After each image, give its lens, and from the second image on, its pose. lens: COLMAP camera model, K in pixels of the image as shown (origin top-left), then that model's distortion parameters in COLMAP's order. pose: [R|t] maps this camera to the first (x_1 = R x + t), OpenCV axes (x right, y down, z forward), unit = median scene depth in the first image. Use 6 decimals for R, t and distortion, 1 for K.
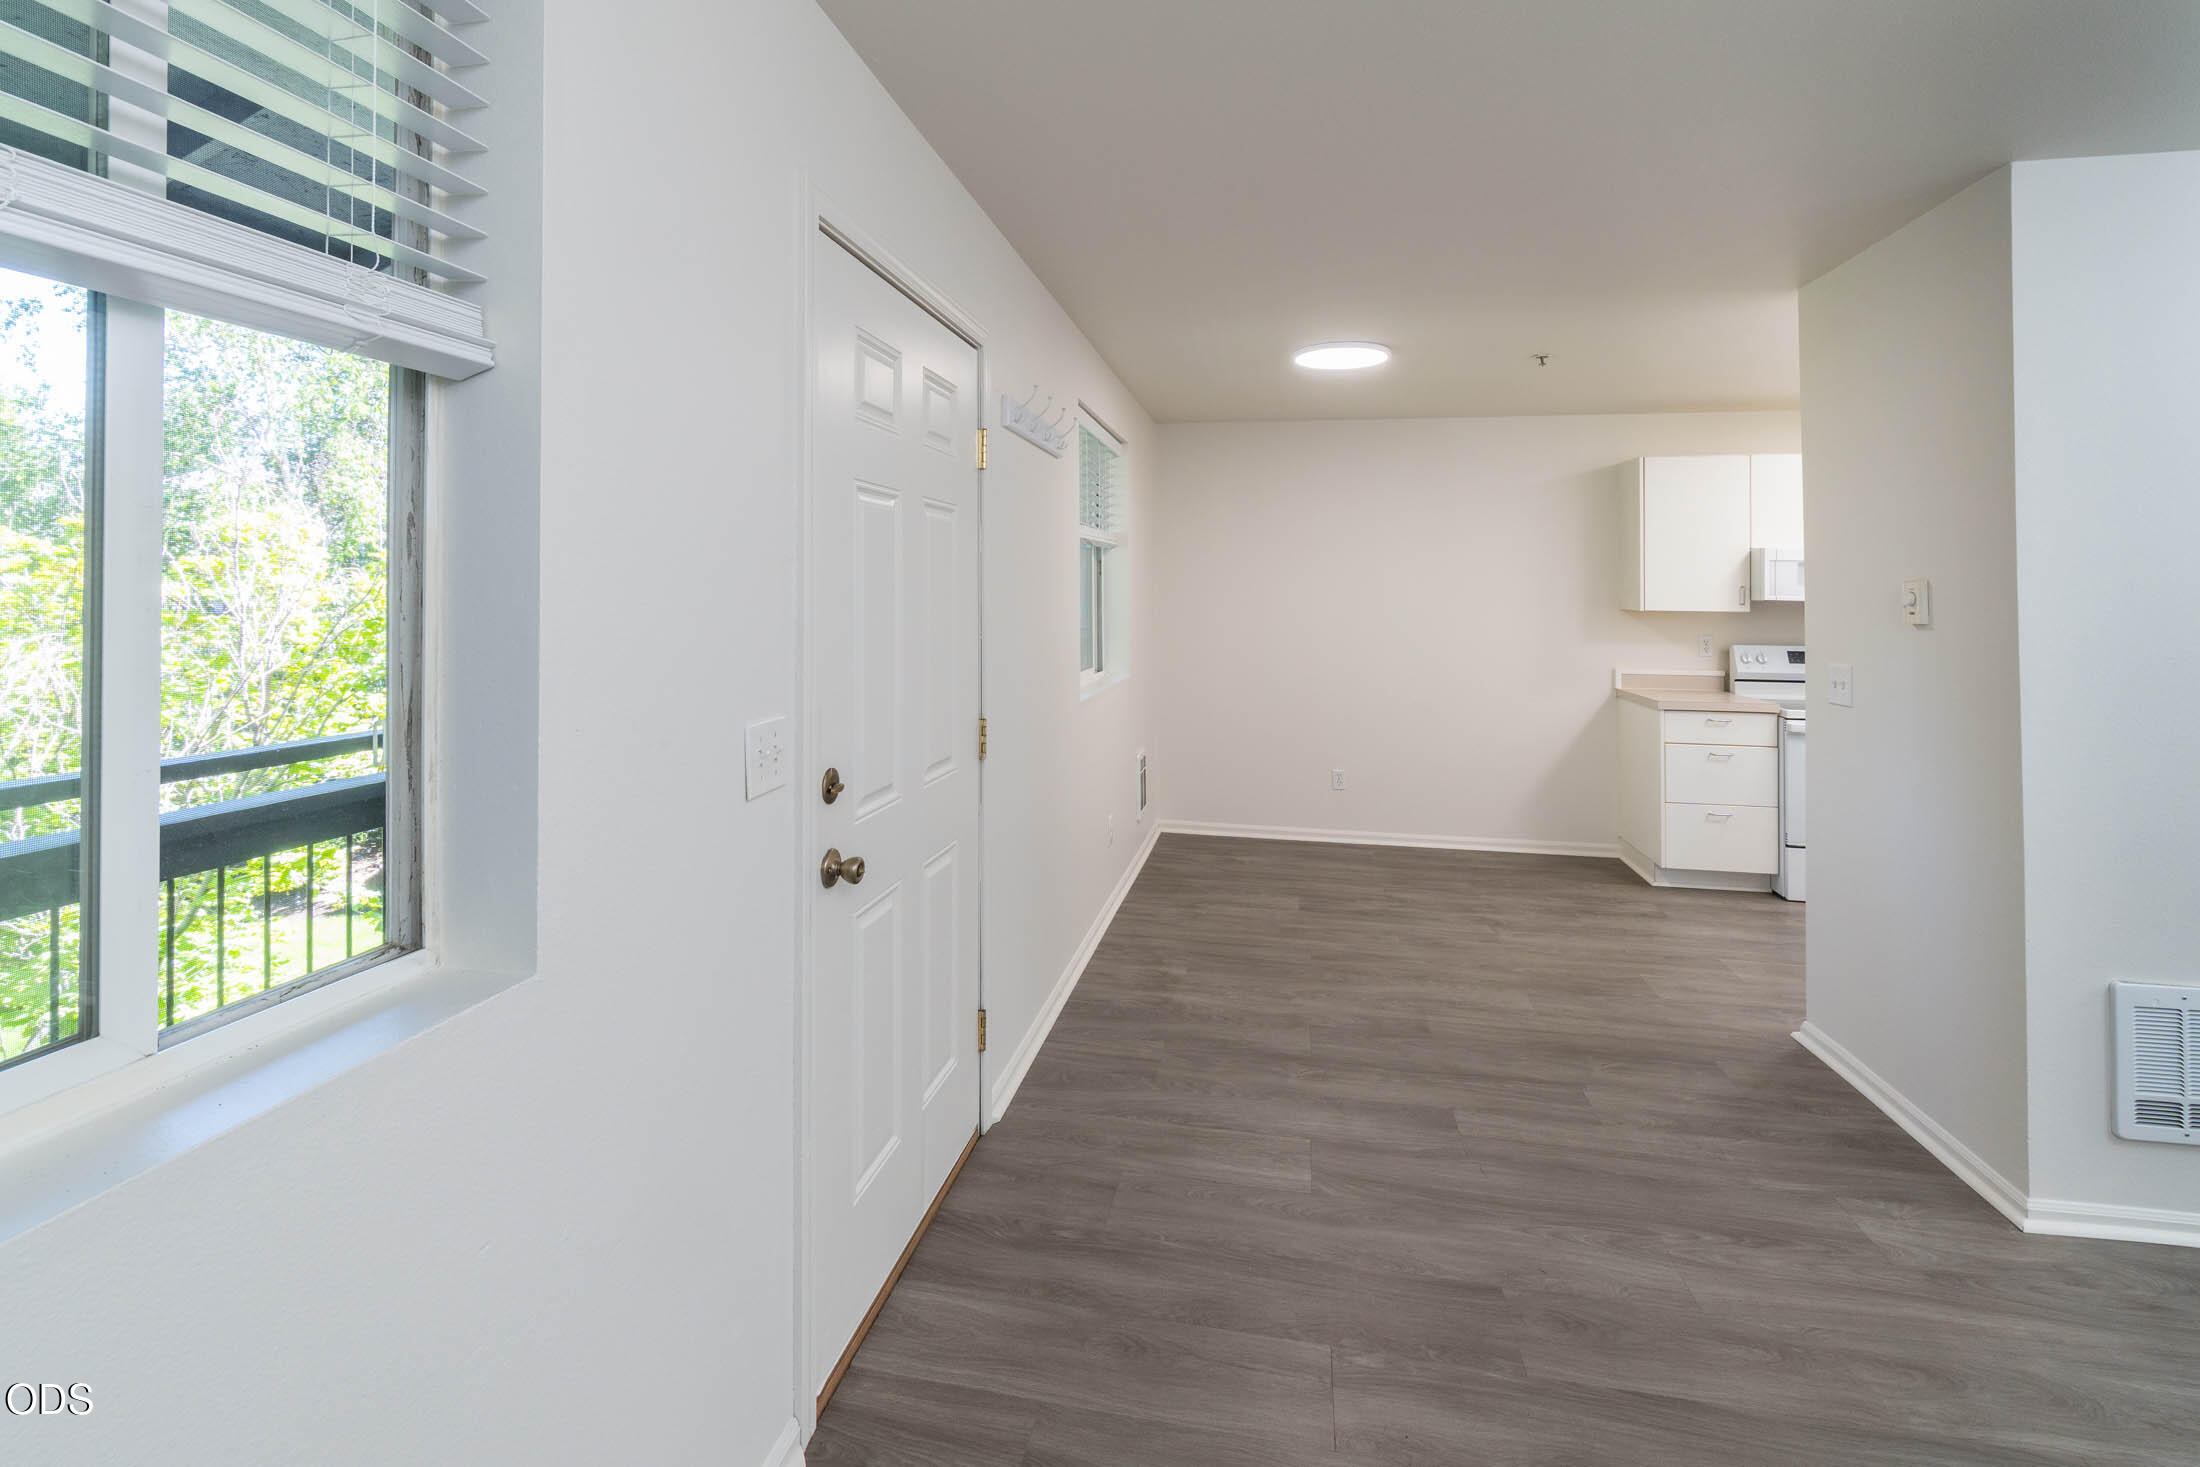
lens RADIAL K [[955.7, 0, 1103.9], [0, 955.7, 707.6], [0, 0, 1]] dist [-0.001489, 0.000492]
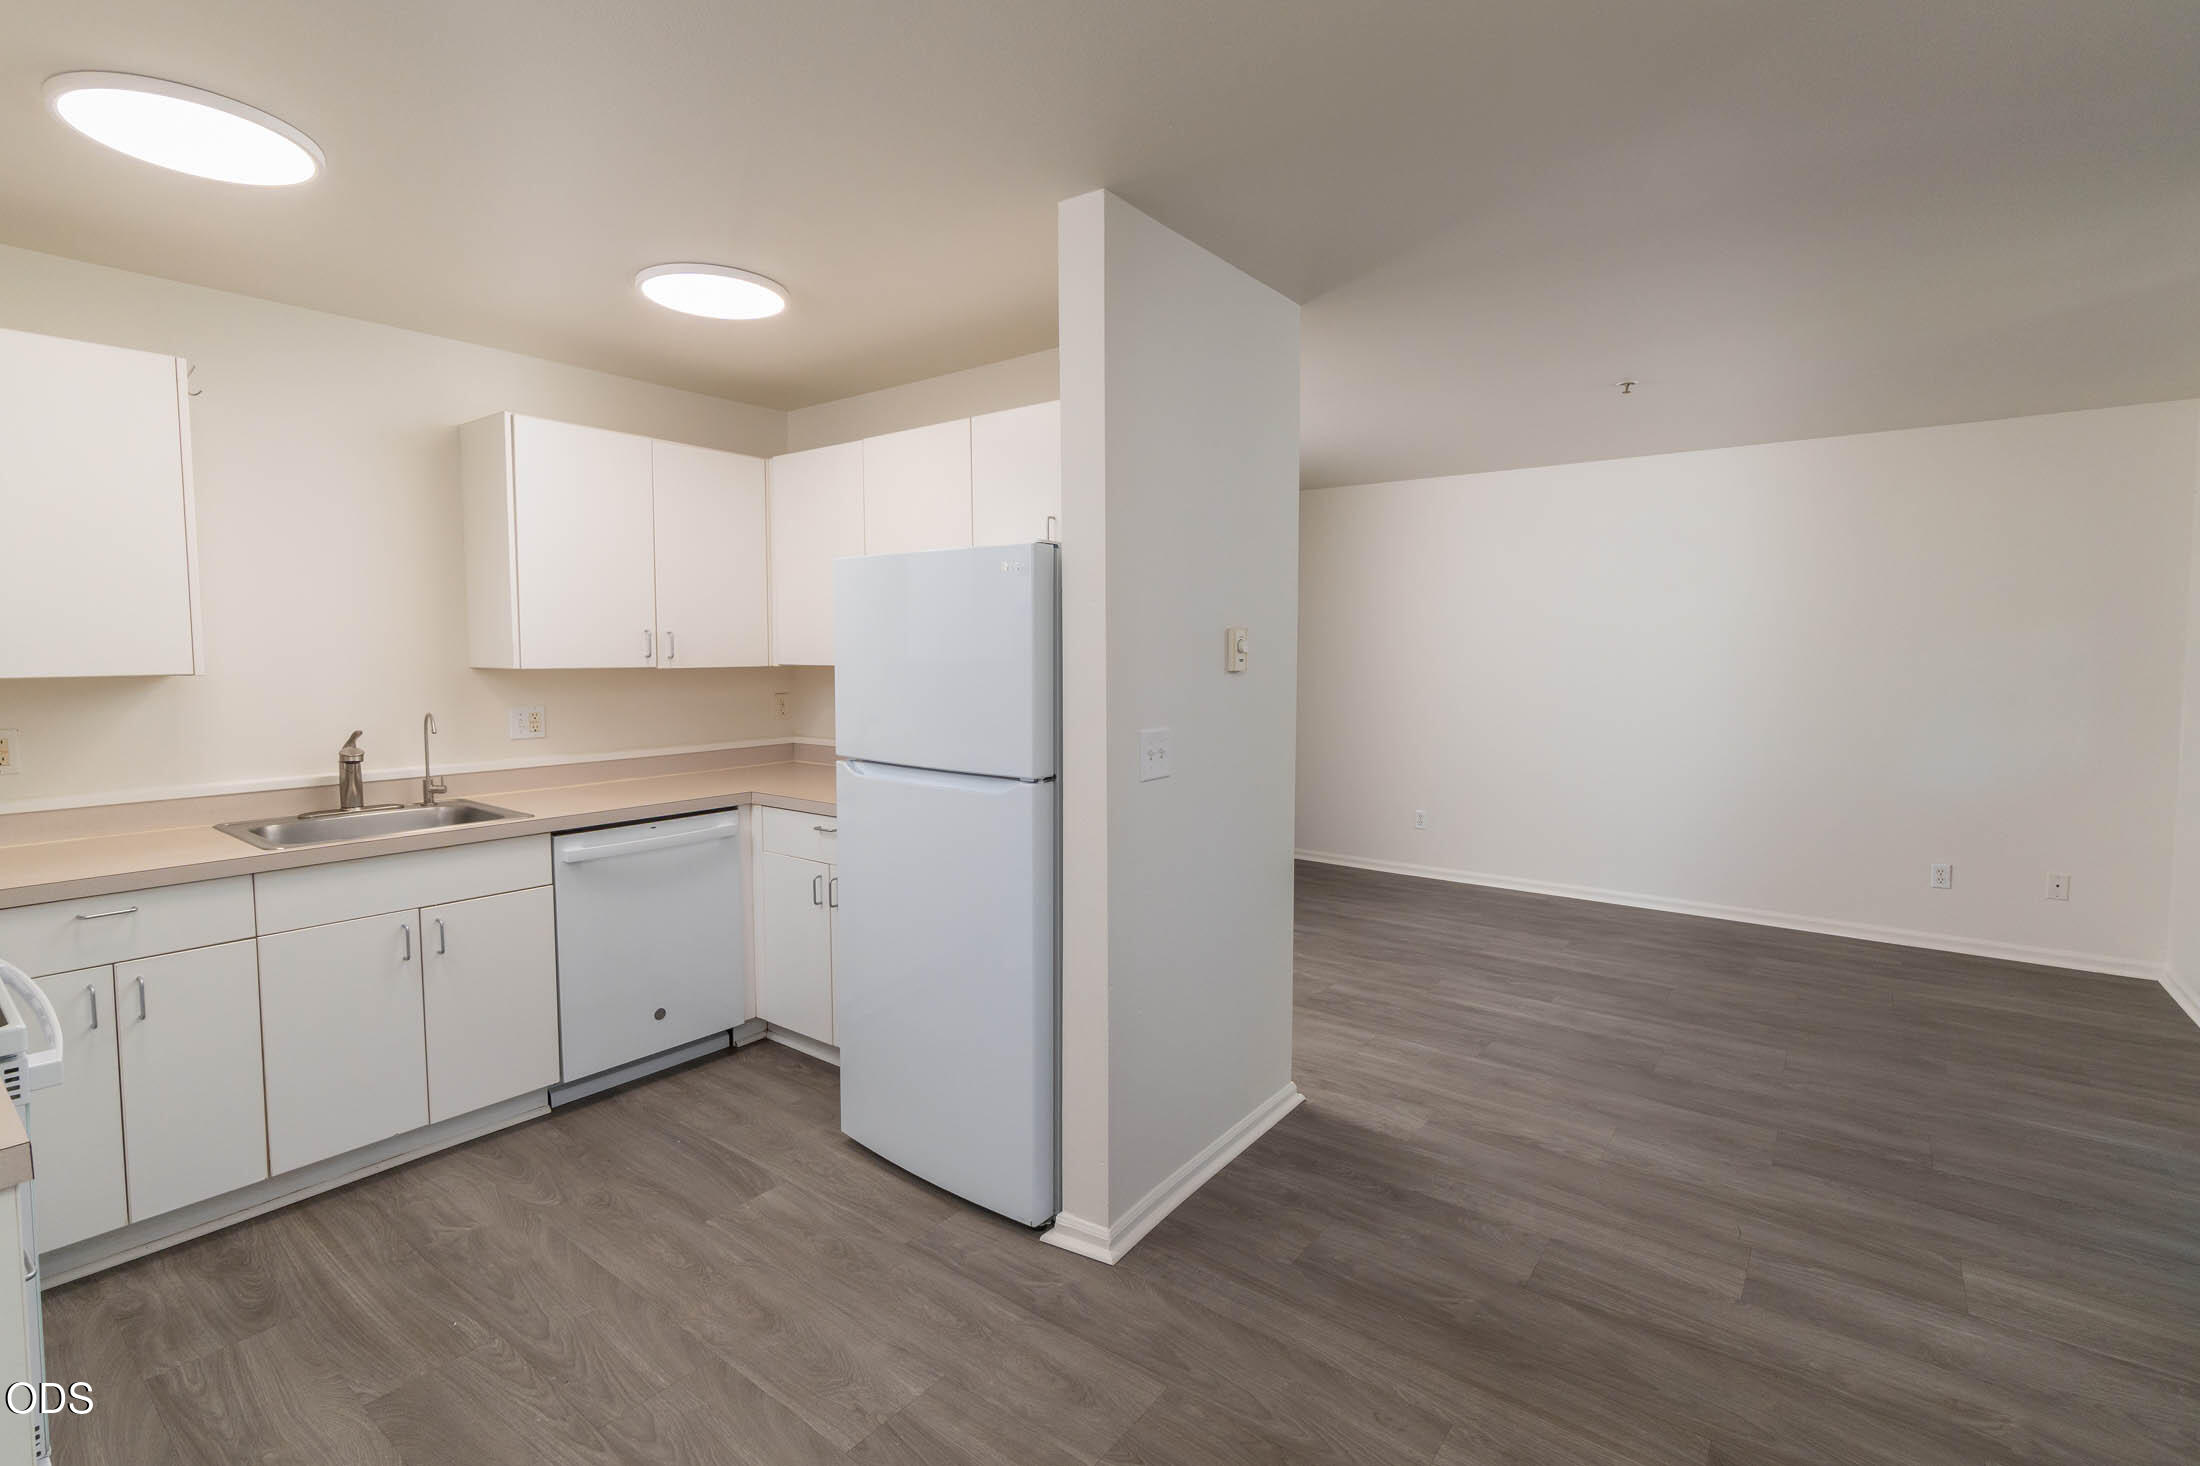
lens RADIAL K [[955.7, 0, 1103.9], [0, 955.7, 707.1], [0, 0, 1]] dist [-0.001489, 0.000492]
pose [[-0.889512, -0.039629, 0.455191, 0.545349], [0.043064, 0.984526, 0.169867, -0.248316], [-0.454879, 0.170701, -0.874040, 2.042138]]
